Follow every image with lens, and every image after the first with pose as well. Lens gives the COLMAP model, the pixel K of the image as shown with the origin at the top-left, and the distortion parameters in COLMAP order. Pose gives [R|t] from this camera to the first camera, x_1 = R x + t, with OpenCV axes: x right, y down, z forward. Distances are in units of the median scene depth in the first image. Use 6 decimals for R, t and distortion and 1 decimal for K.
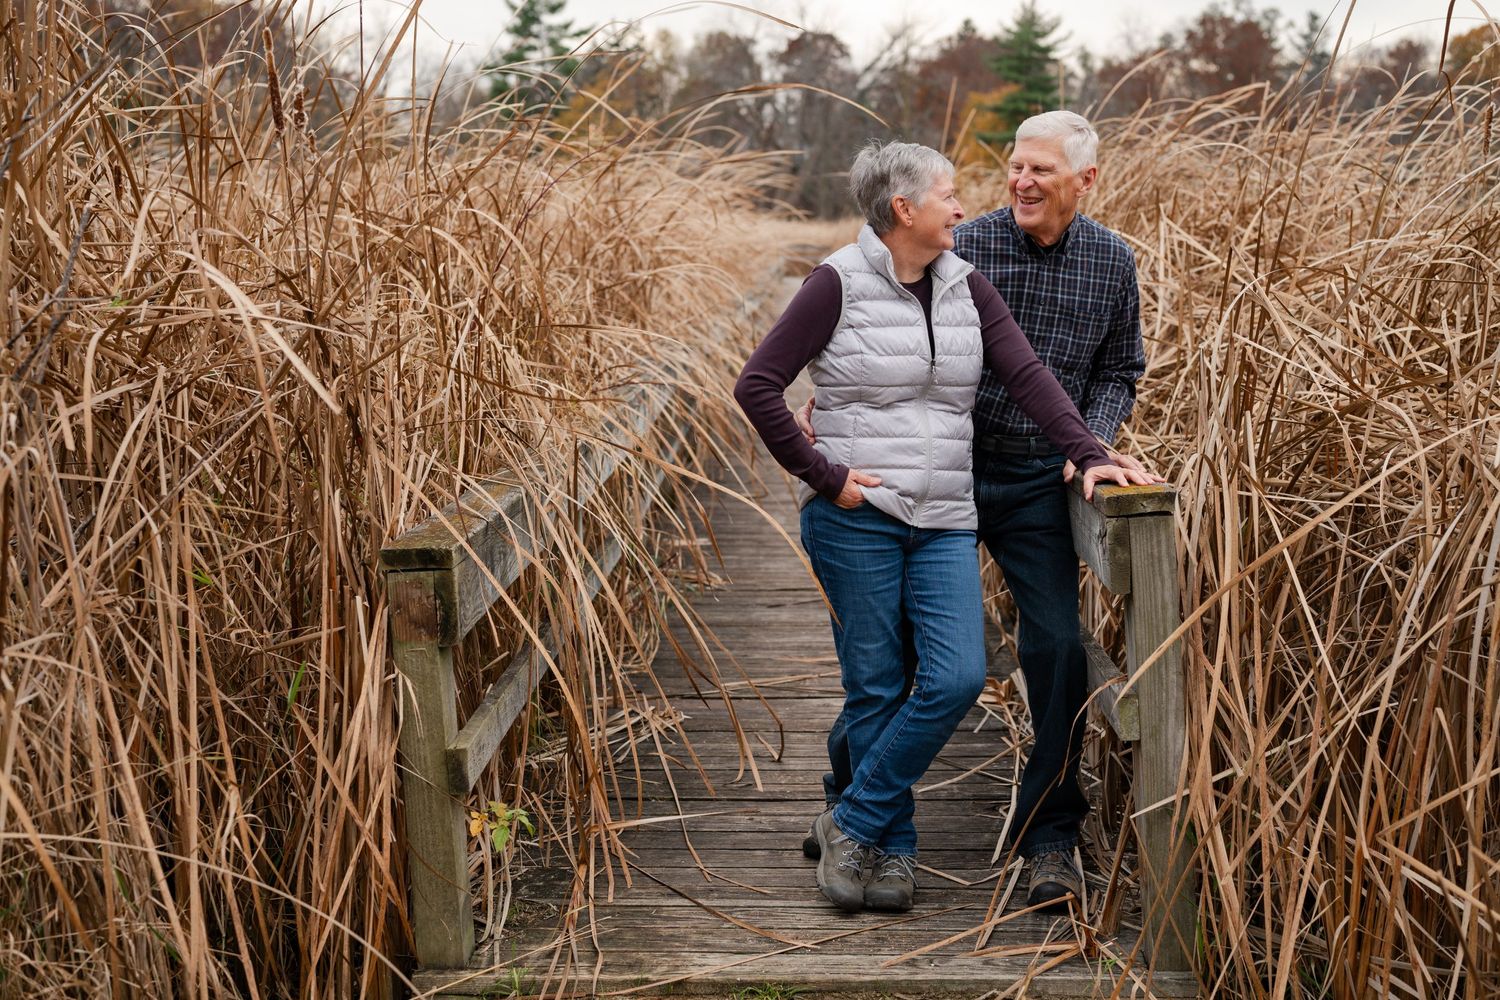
lens RADIAL K [[2303.3, 0, 750.5], [0, 2303.3, 453.5], [0, 0, 1]] dist [-0.008536, 0.012445]
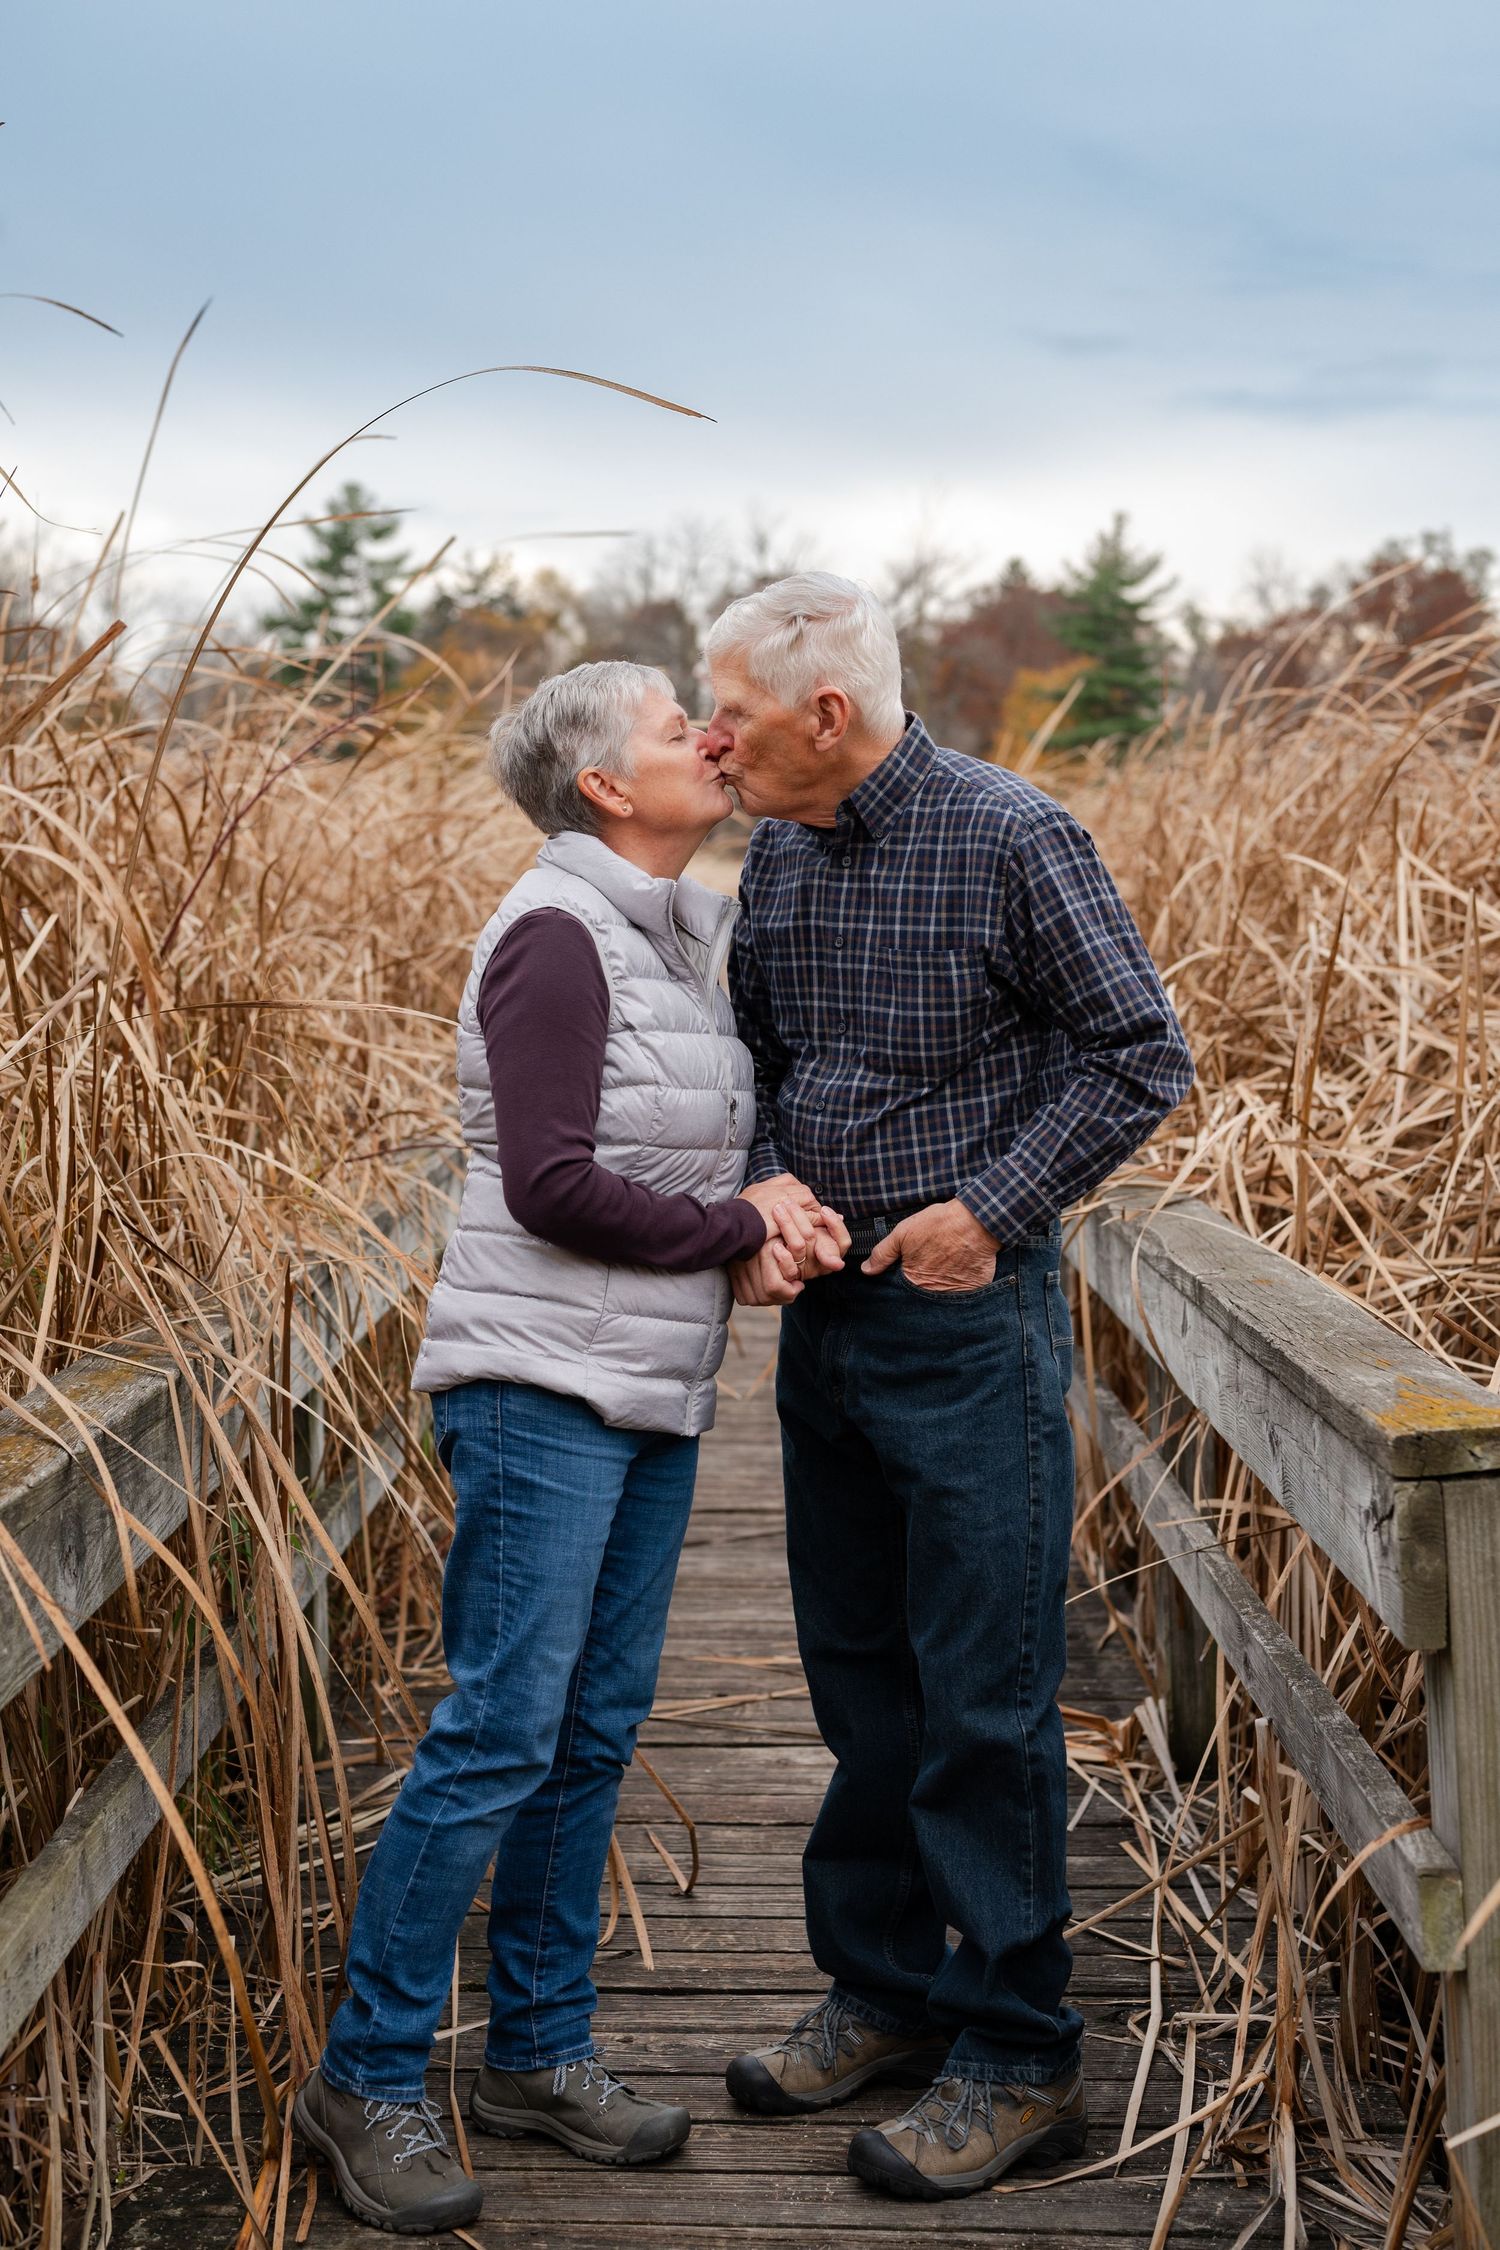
lens RADIAL K [[3454.9, 0, 752.2], [0, 3454.9, 1059.3], [0, 0, 1]] dist [-0.008536, 0.012445]
pose [[0.999718, 0.011629, 0.020702, 0.008281], [-0.010686, 0.998925, -0.045103, -0.016542], [-0.021204, 0.044869, 0.998768, 0.220934]]
